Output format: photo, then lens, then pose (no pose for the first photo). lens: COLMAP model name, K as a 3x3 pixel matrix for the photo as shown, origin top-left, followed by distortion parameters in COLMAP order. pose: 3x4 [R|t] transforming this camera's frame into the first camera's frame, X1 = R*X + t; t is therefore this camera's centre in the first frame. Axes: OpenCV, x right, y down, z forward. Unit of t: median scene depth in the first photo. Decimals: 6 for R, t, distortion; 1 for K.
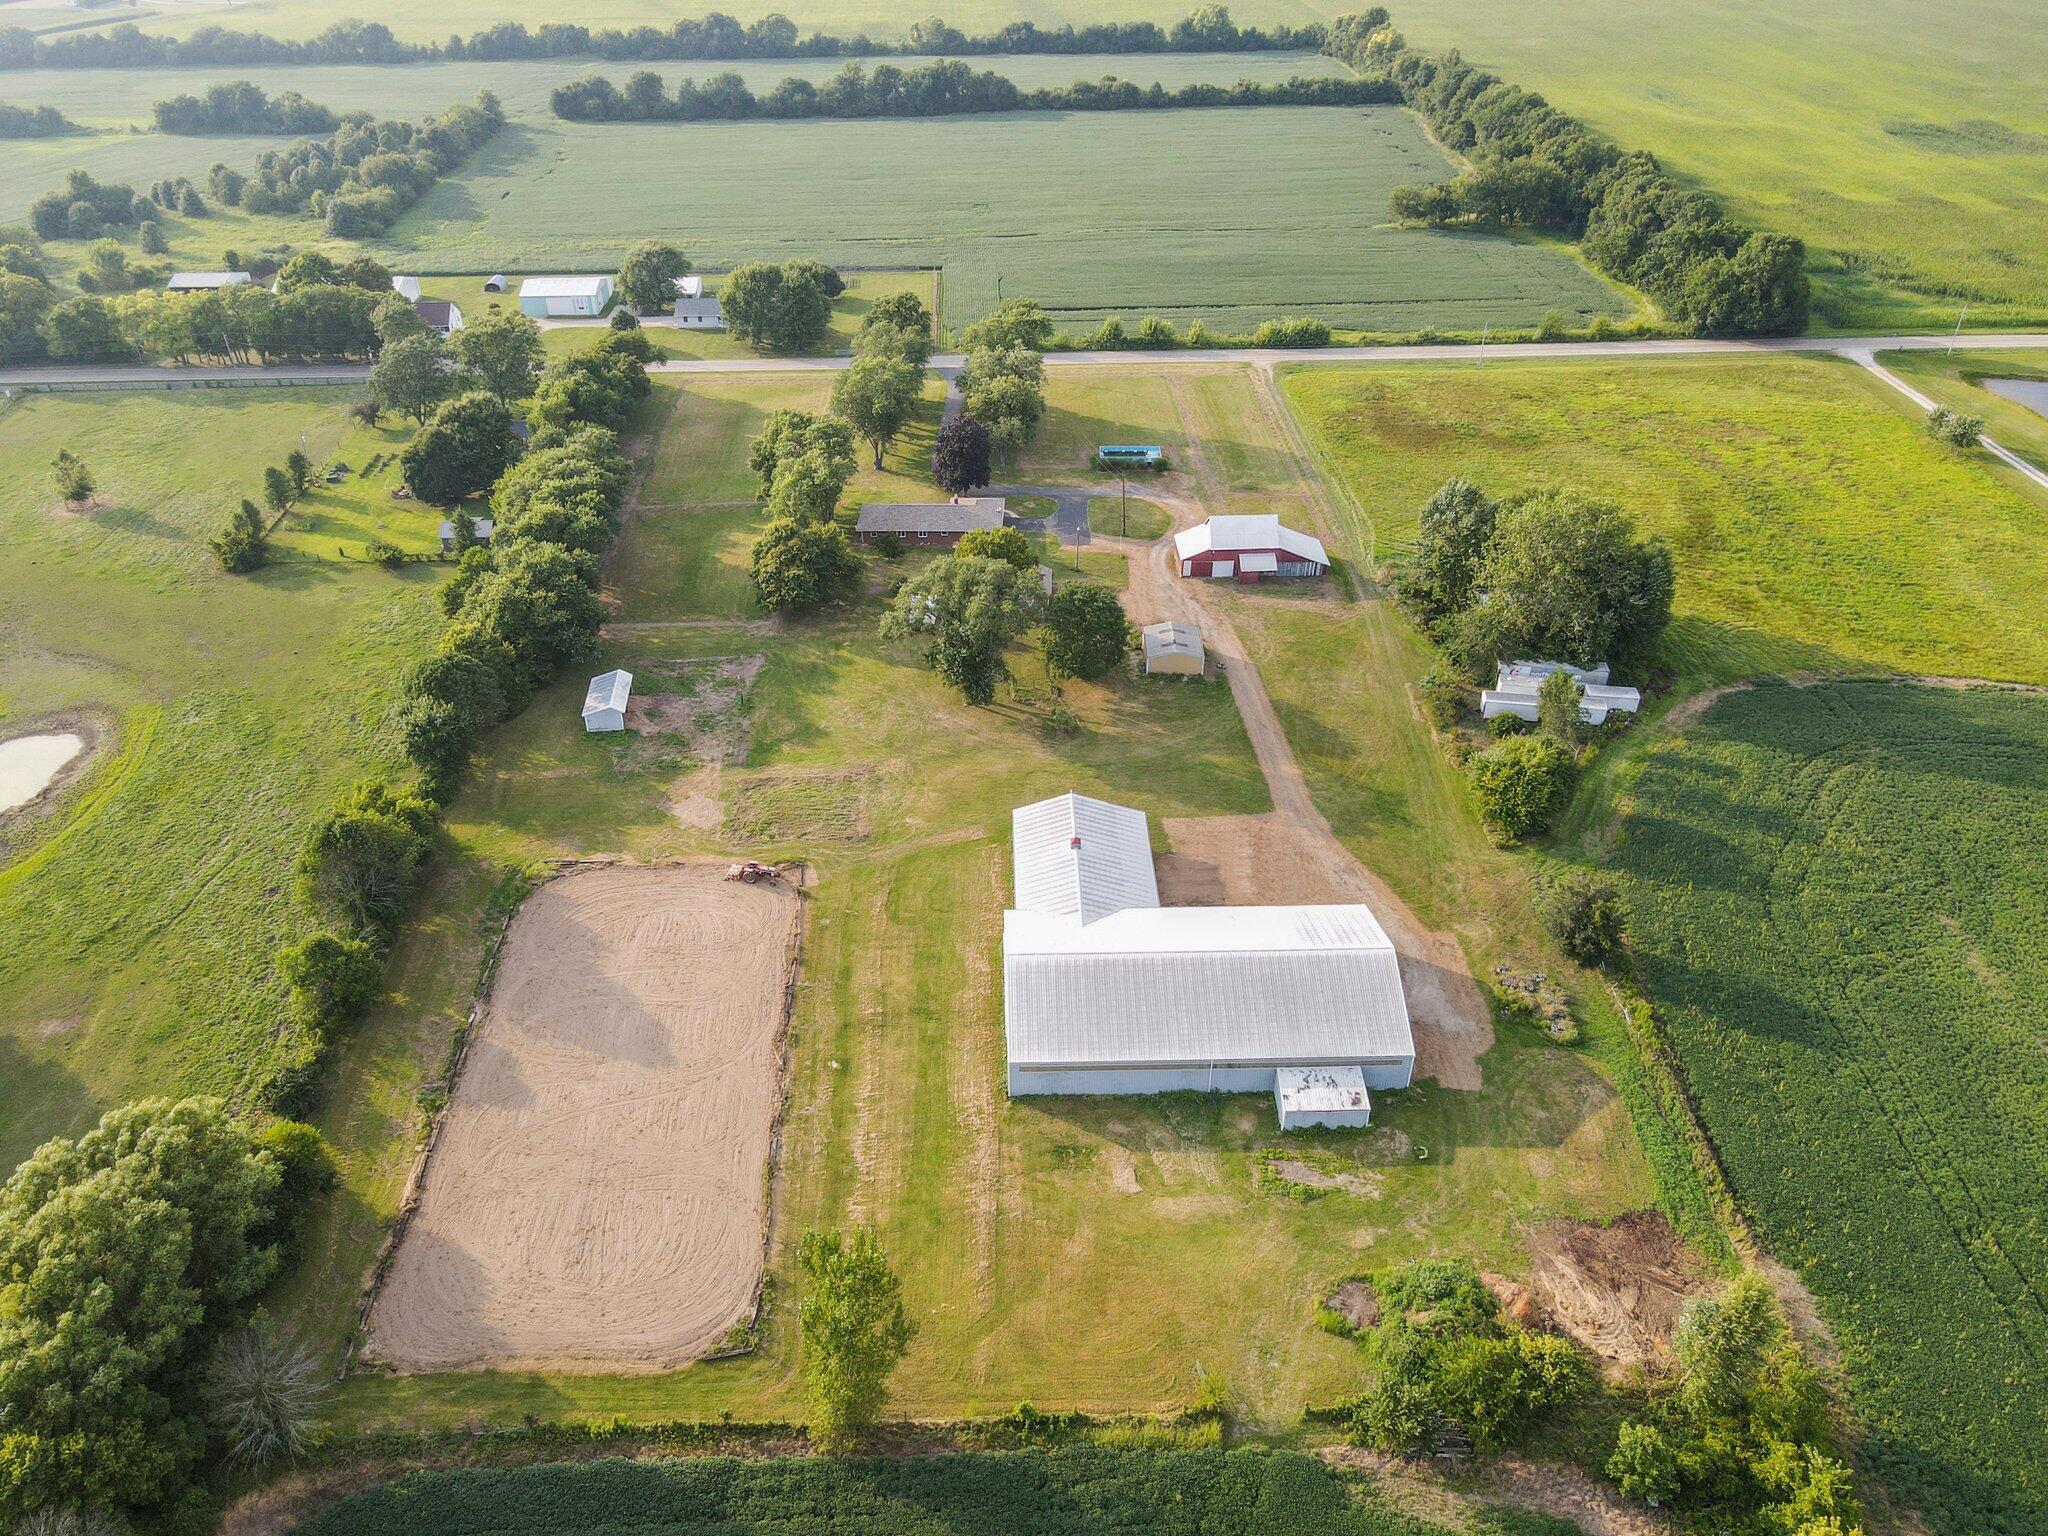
lens RADIAL K [[1501.6, 0, 999.1], [0, 1501.6, 768.8], [0, 0, 1]] dist [0.013926, 0.005034]
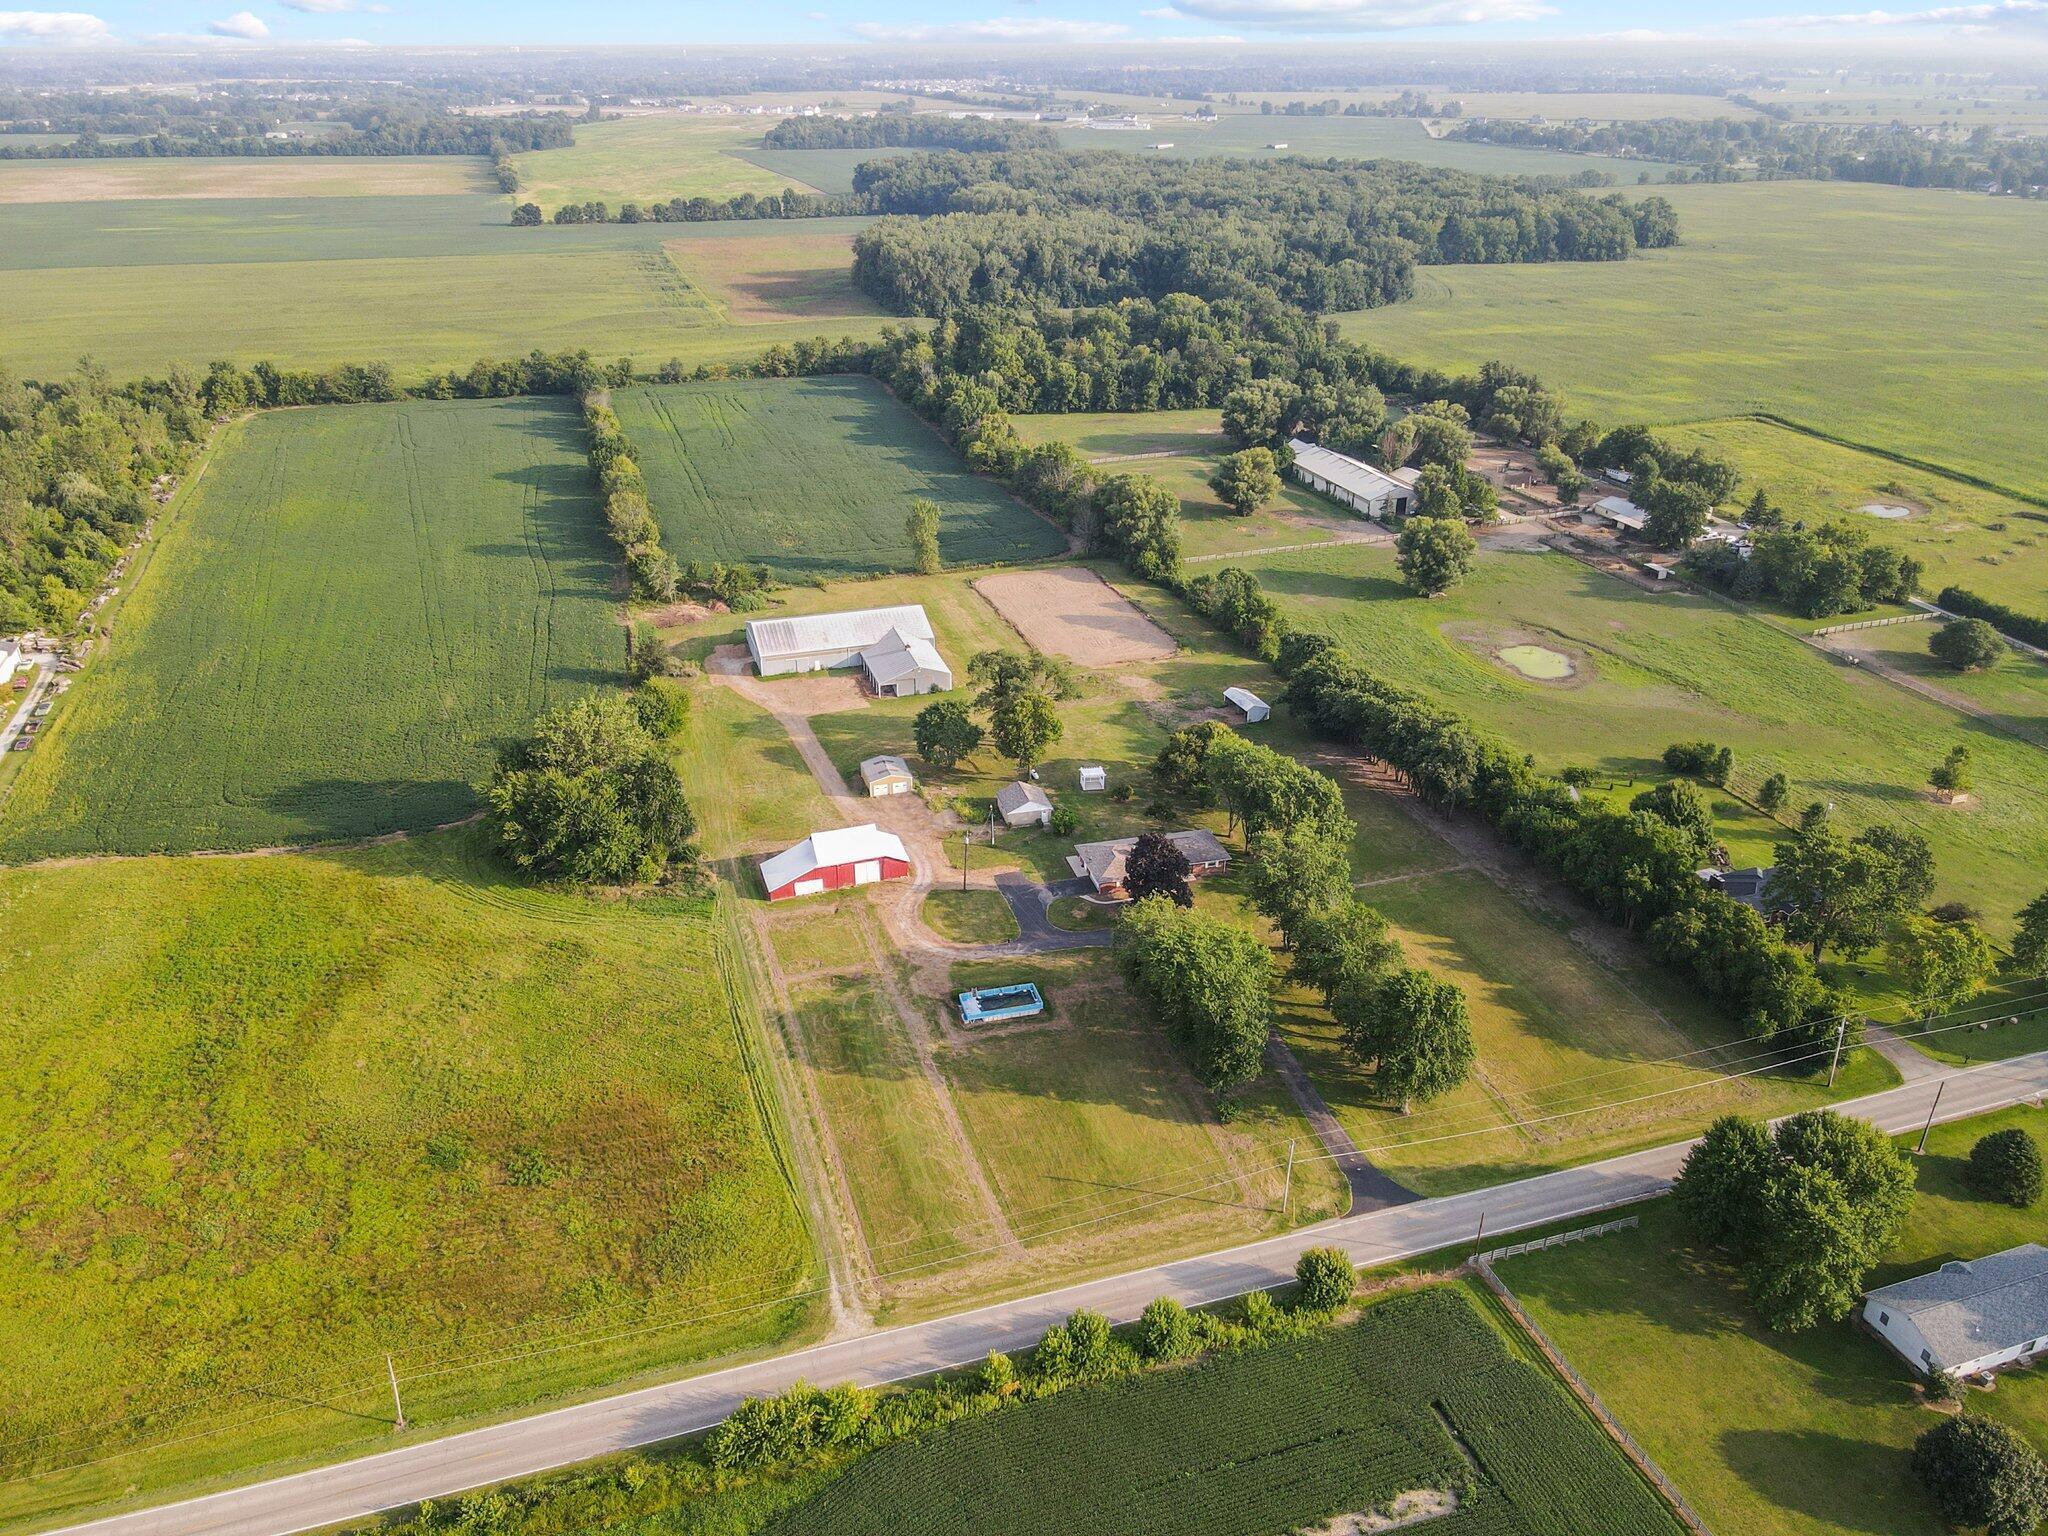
lens RADIAL K [[1493.9, 0, 1011.8], [0, 1493.9, 765.7], [0, 0, 1]] dist [-0.006542, 0.045469]
pose [[-0.958826, 0.135511, -0.249580, 0.453288], [-0.149930, 0.504831, 0.850098, -1.632665], [0.241193, 0.852515, -0.463727, 2.201501]]
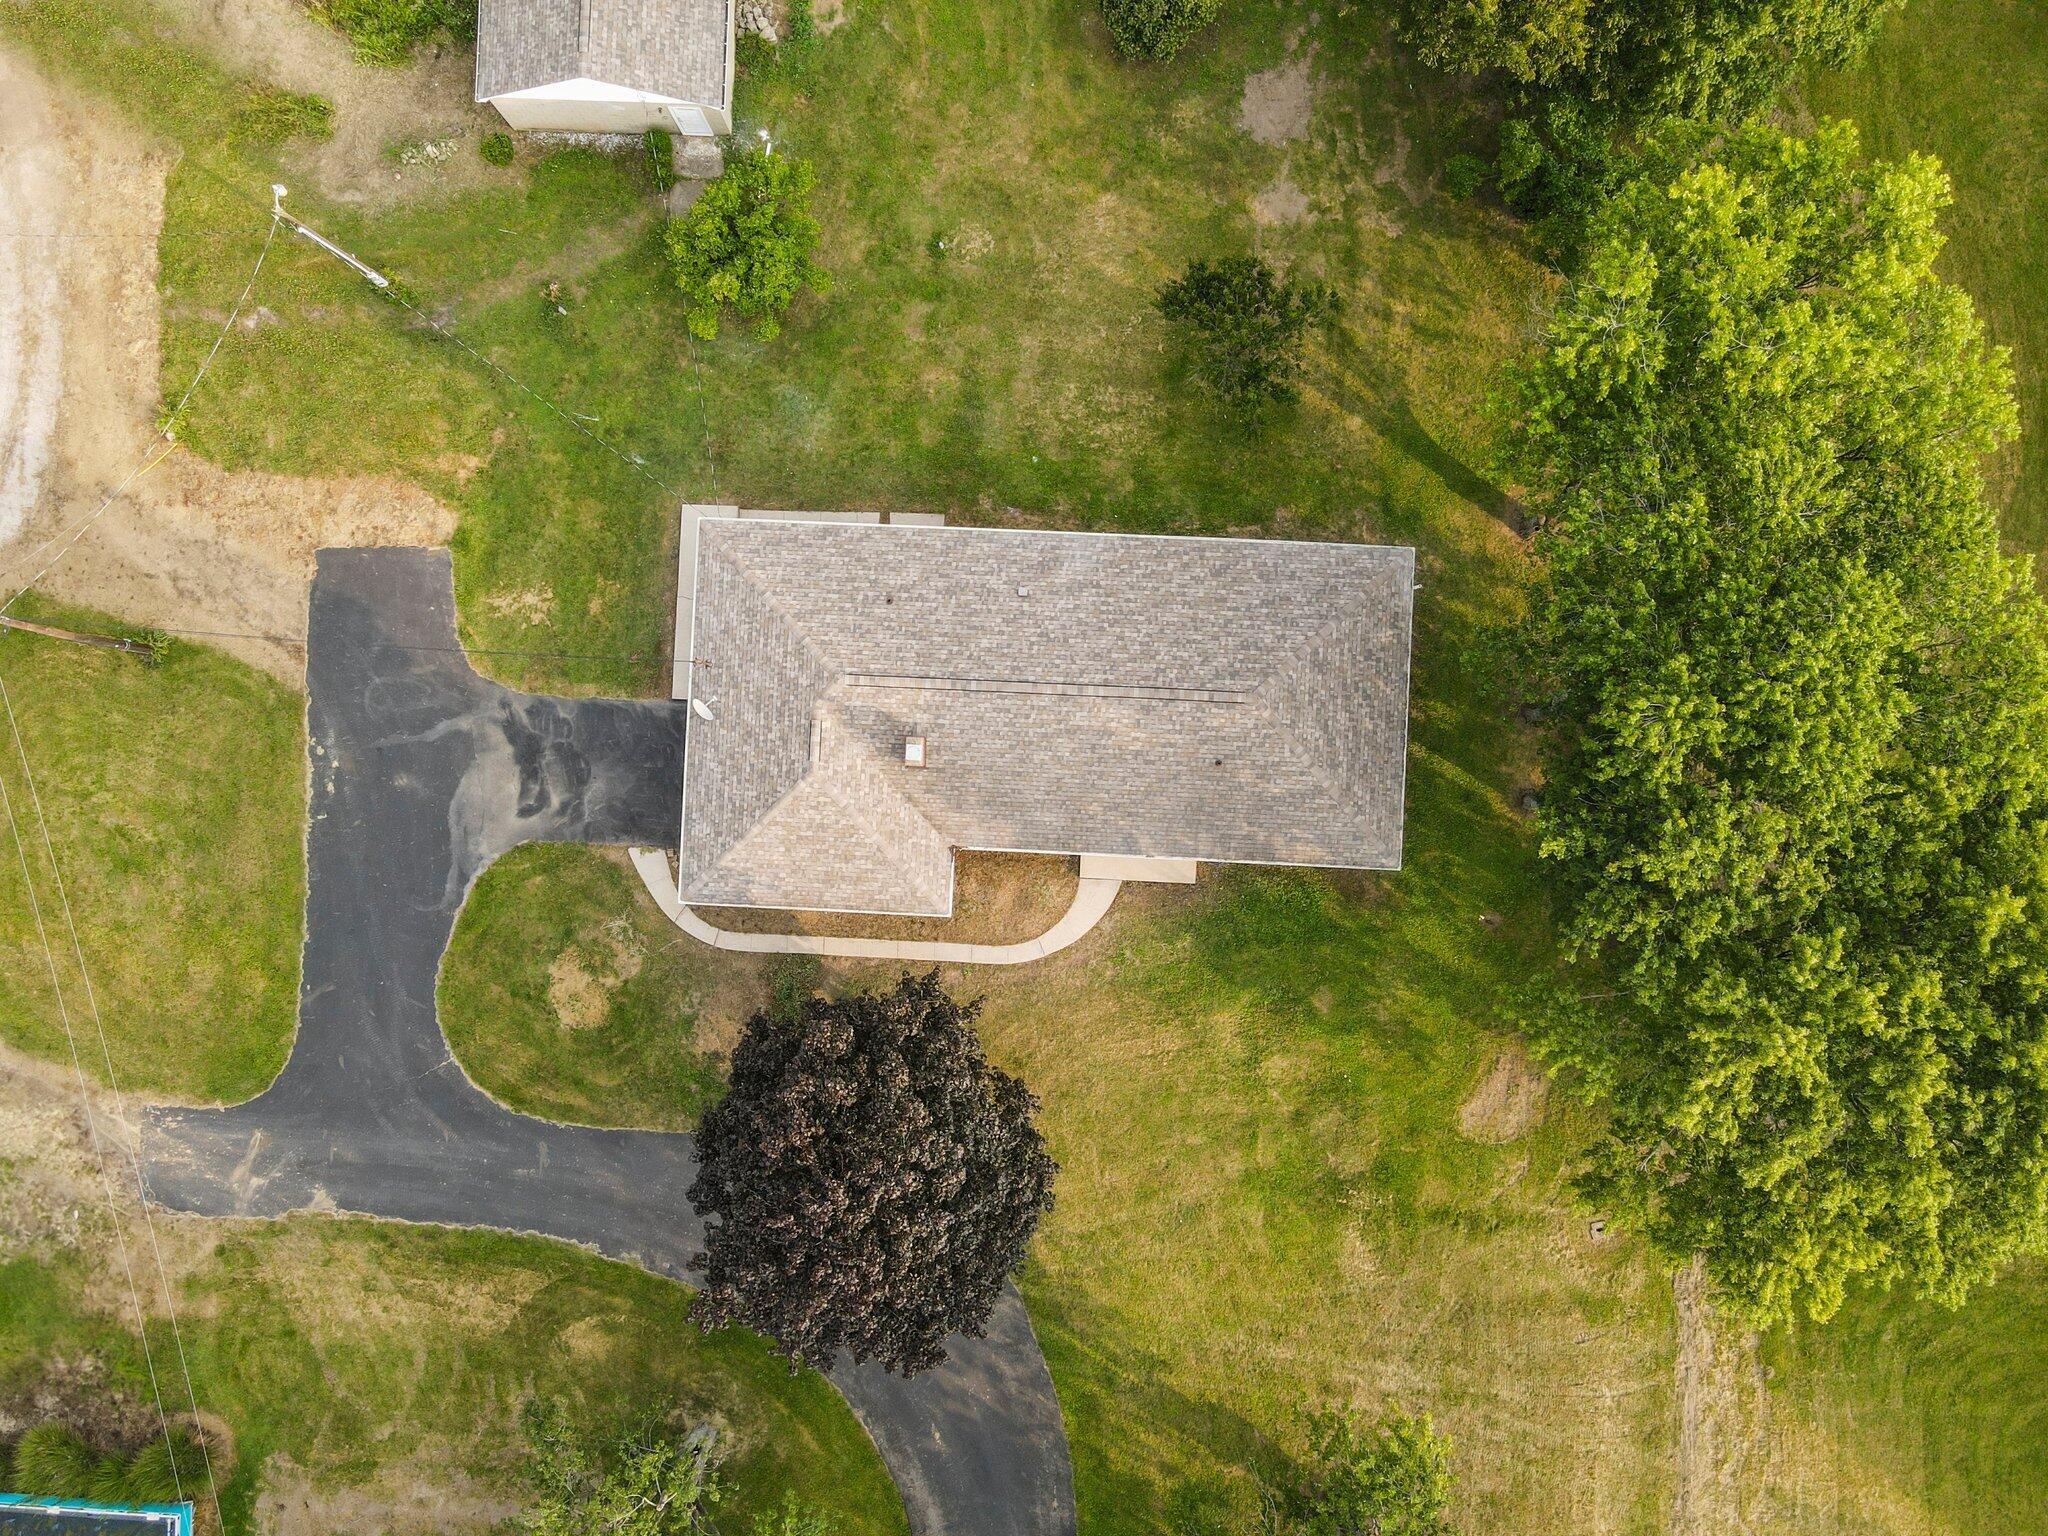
lens RADIAL K [[1493.9, 0, 1011.8], [0, 1493.9, 765.7], [0, 0, 1]] dist [-0.006542, 0.045469]
pose [[-0.999340, -0.010971, 0.034636, -0.074870], [0.034875, -0.556937, 0.829822, -0.537015], [0.010186, 0.830482, 0.556952, 1.419610]]
